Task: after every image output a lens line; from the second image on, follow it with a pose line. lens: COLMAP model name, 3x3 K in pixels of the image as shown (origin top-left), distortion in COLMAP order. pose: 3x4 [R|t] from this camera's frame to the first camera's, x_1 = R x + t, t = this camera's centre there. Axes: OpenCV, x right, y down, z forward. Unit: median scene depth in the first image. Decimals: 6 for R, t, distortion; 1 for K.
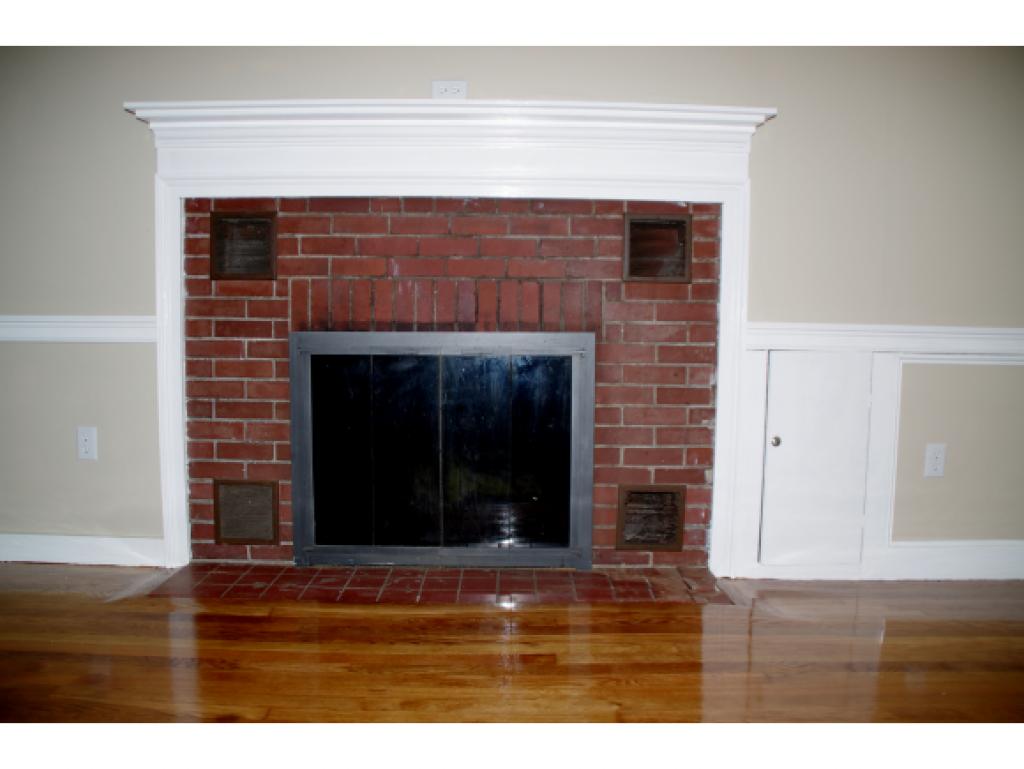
lens RADIAL K [[815.3, 0, 506.5], [0, 815.3, 387.3], [0, 0, 1]] dist [-0.116085, 0.034916]
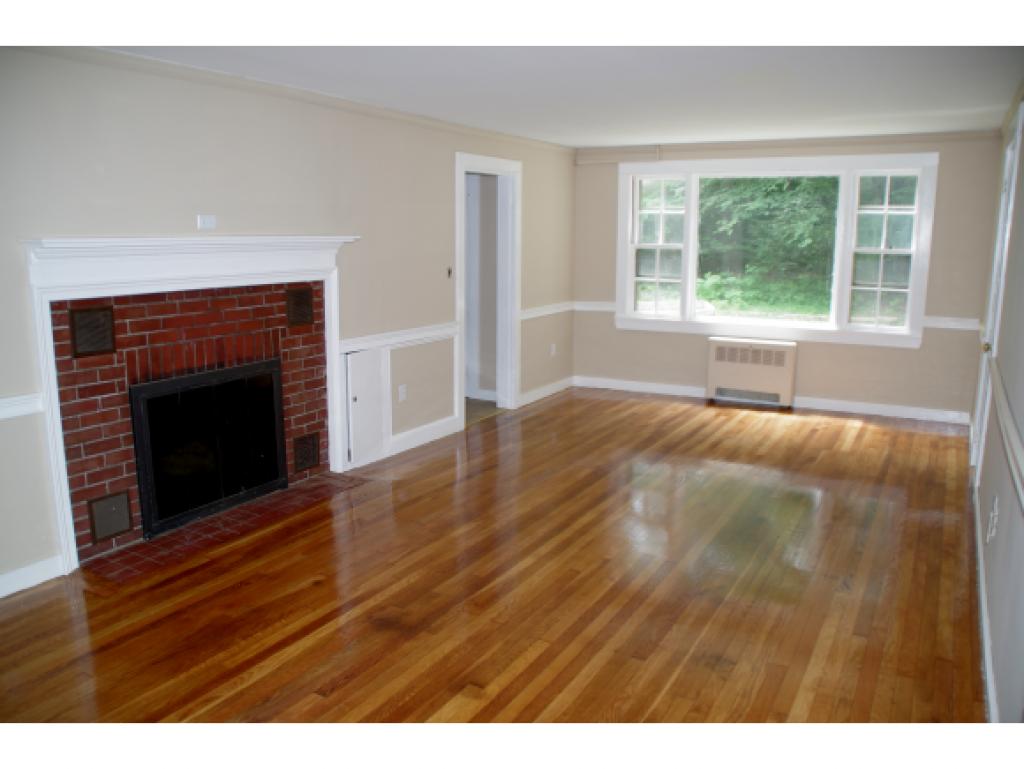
lens RADIAL K [[815.3, 0, 511.8], [0, 815.3, 381.6], [0, 0, 1]] dist [-0.116085, 0.034916]
pose [[0.486102, -0.167467, 0.857706, -1.159624], [0.065217, 0.985682, 0.155493, -0.255114], [-0.871465, -0.019648, 0.490064, -0.306764]]
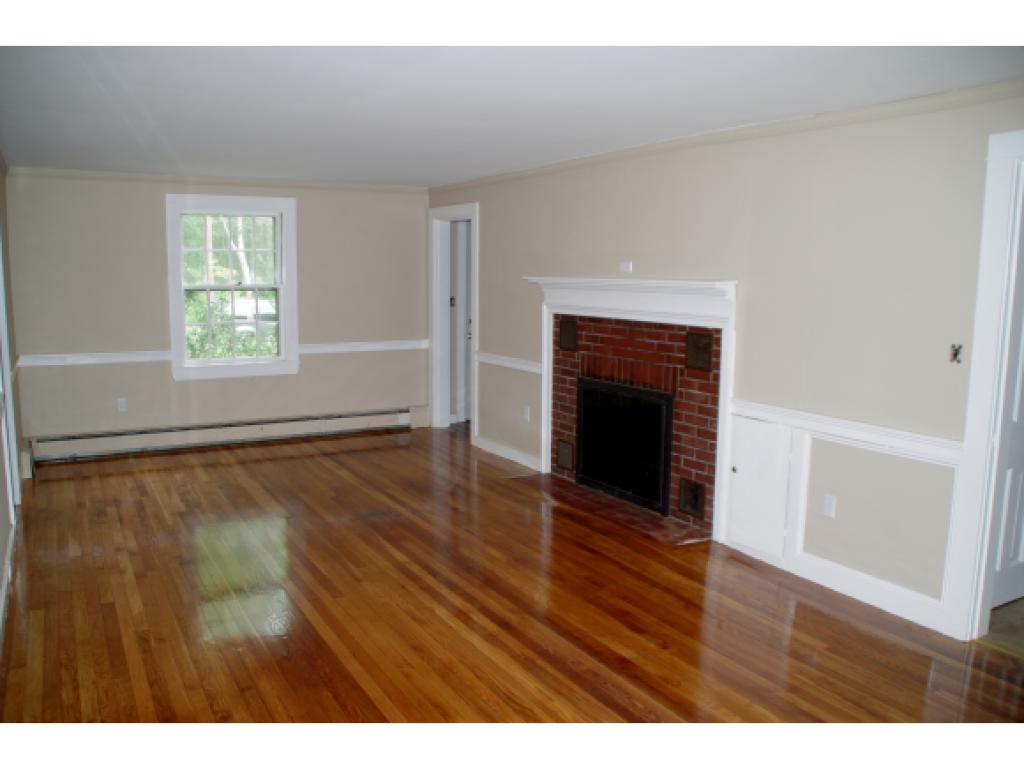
lens RADIAL K [[815.3, 0, 503.9], [0, 815.3, 387.6], [0, 0, 1]] dist [-0.116085, 0.034916]
pose [[0.505680, 0.113103, -0.855275, 1.512236], [-0.071863, 0.993446, 0.088886, -0.219417], [0.859723, 0.016515, 0.510494, -0.298370]]
